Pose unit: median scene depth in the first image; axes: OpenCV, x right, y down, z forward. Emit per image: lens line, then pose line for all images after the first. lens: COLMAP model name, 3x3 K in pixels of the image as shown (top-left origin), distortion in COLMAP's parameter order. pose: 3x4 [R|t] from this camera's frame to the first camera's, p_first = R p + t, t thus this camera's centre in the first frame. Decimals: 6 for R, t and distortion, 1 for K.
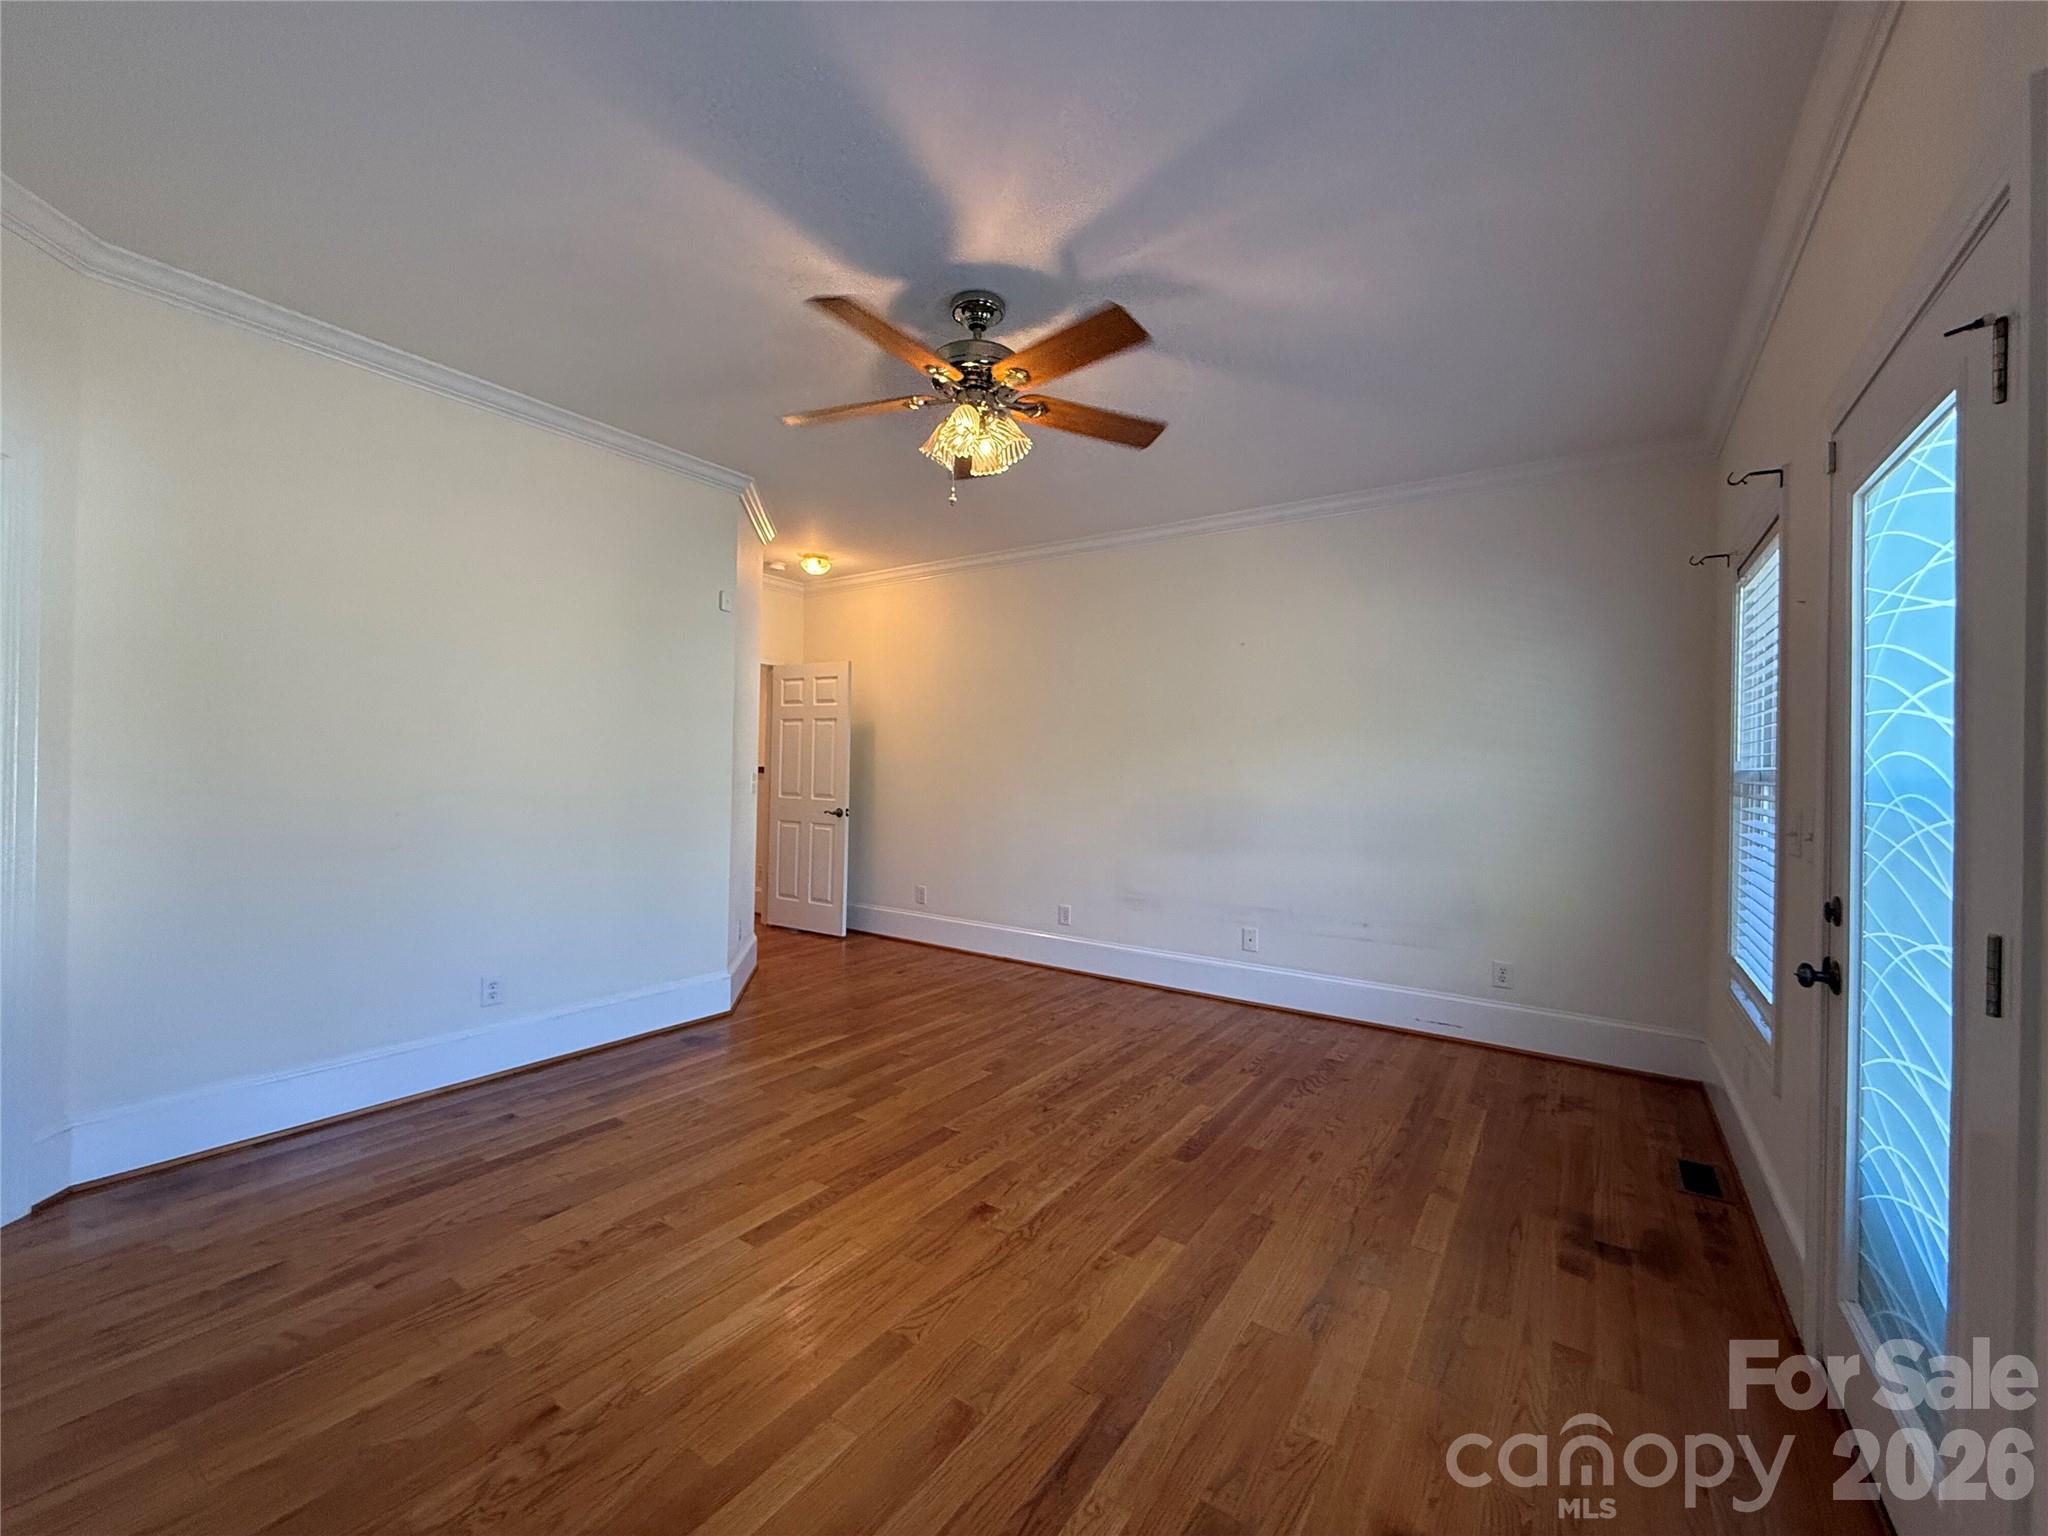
lens RADIAL K [[820.2, 0, 1032.3], [0, 820.2, 764.5], [0, 0, 1]] dist [-0.000380, -0.000088]
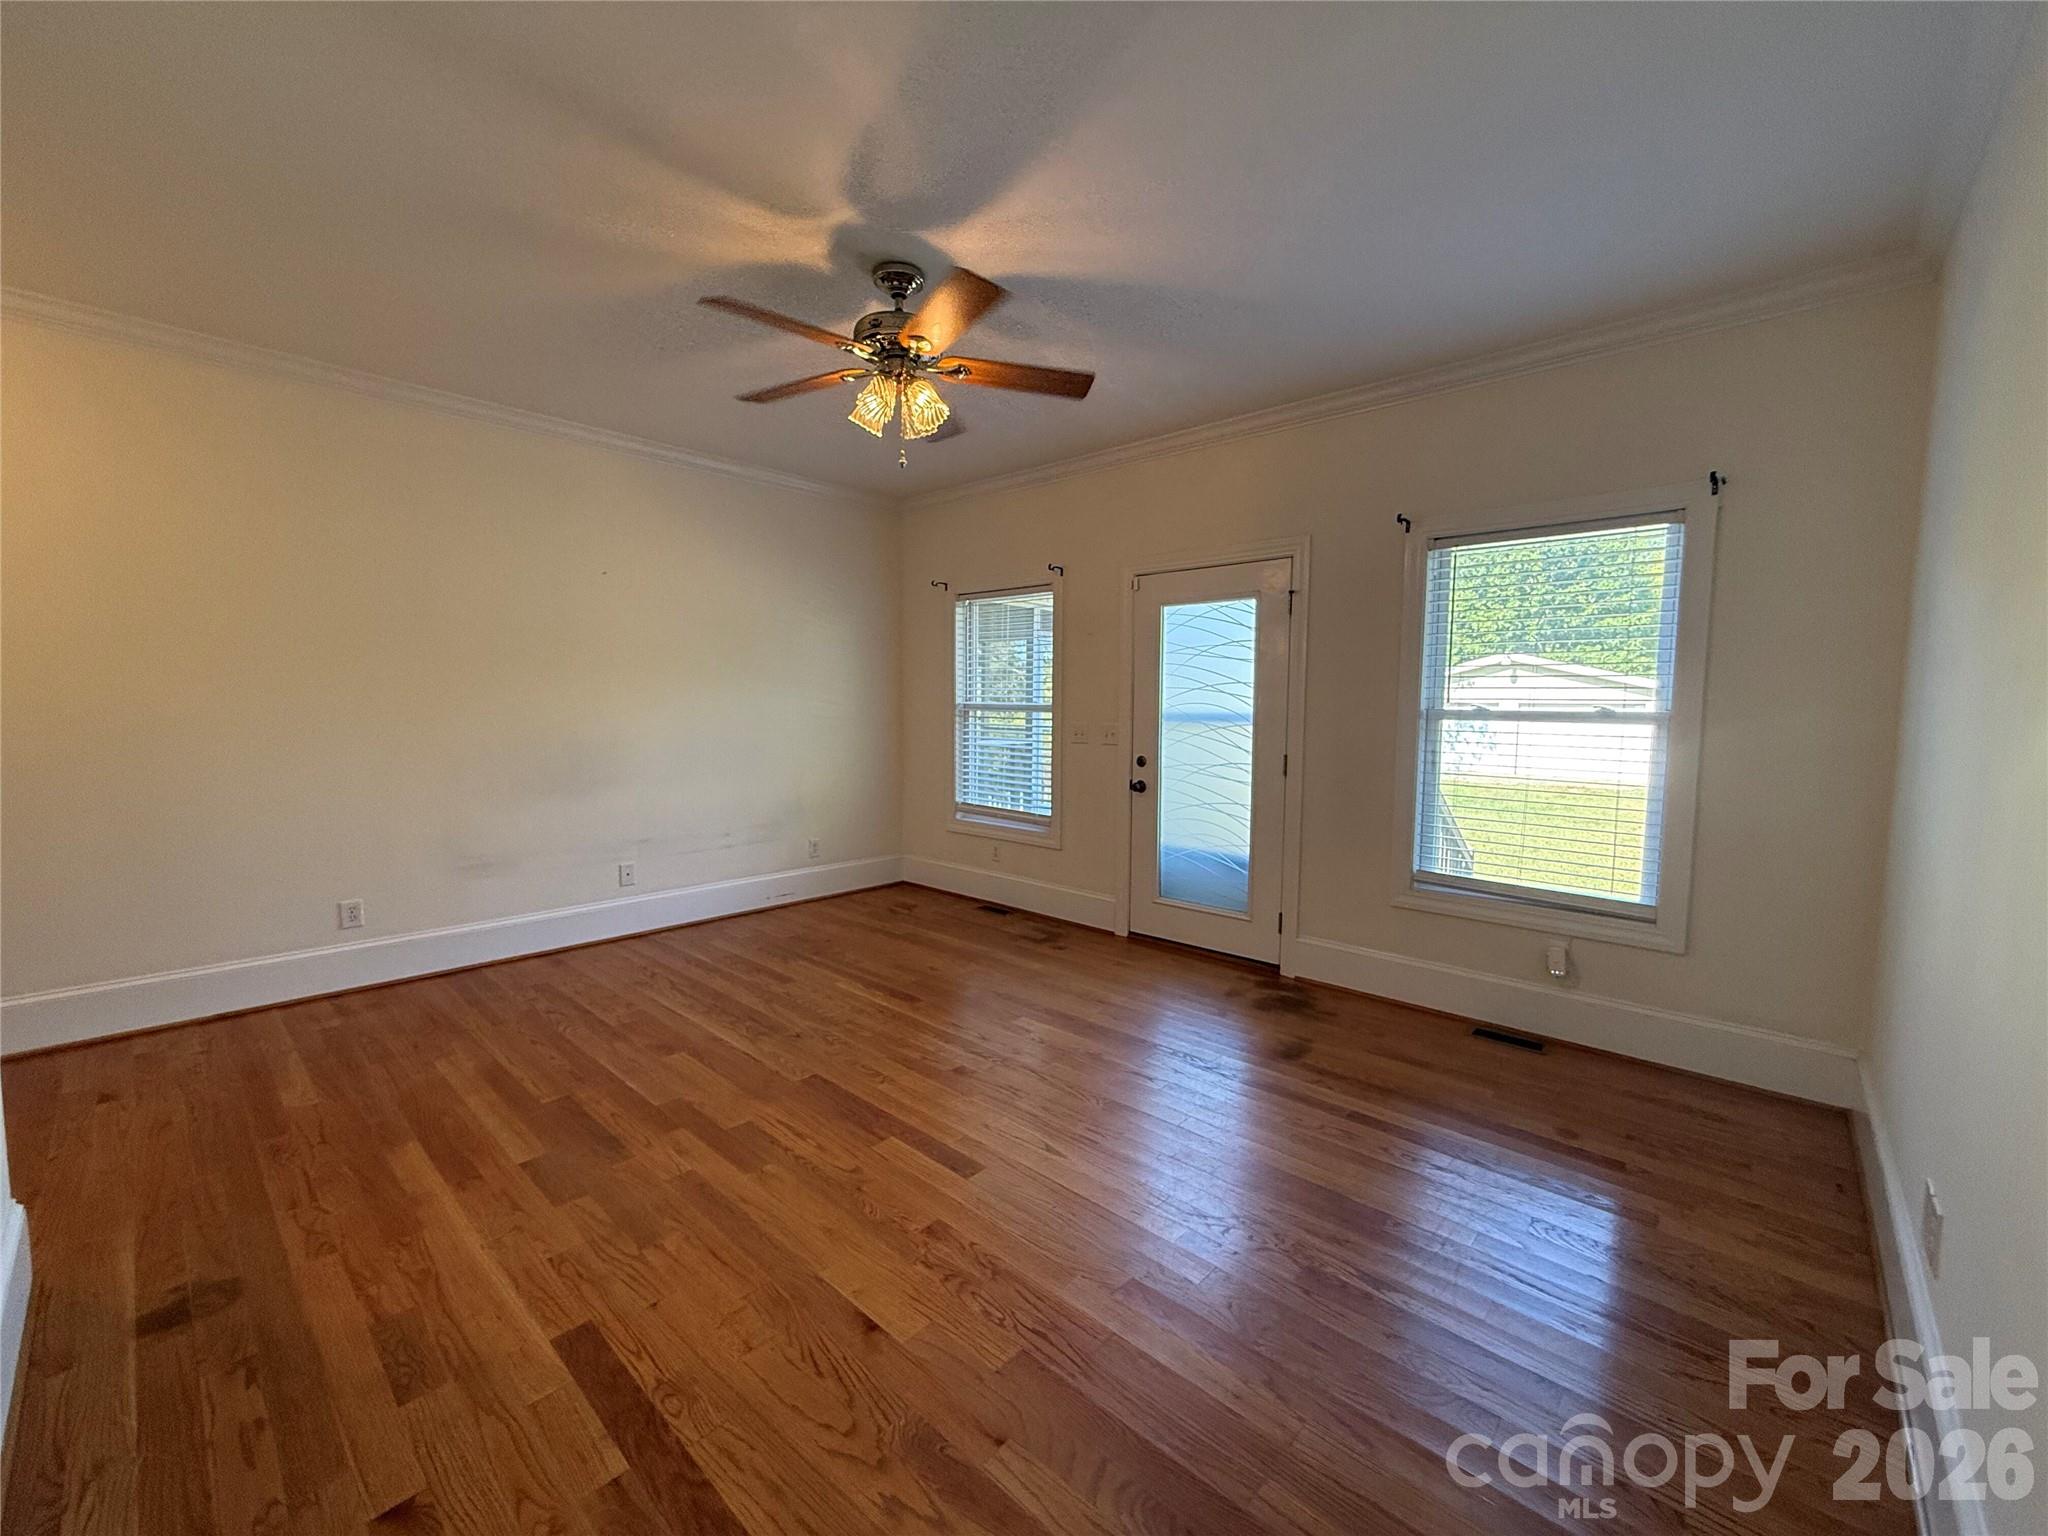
lens RADIAL K [[820.2, 0, 1008.4], [0, 820.2, 763.8], [0, 0, 1]] dist [-0.000380, -0.000088]
pose [[0.148261, -0.088482, 0.984982, -0.859451], [-0.013935, 0.995704, 0.091543, -0.026113], [-0.988850, -0.027298, 0.146391, 0.526060]]
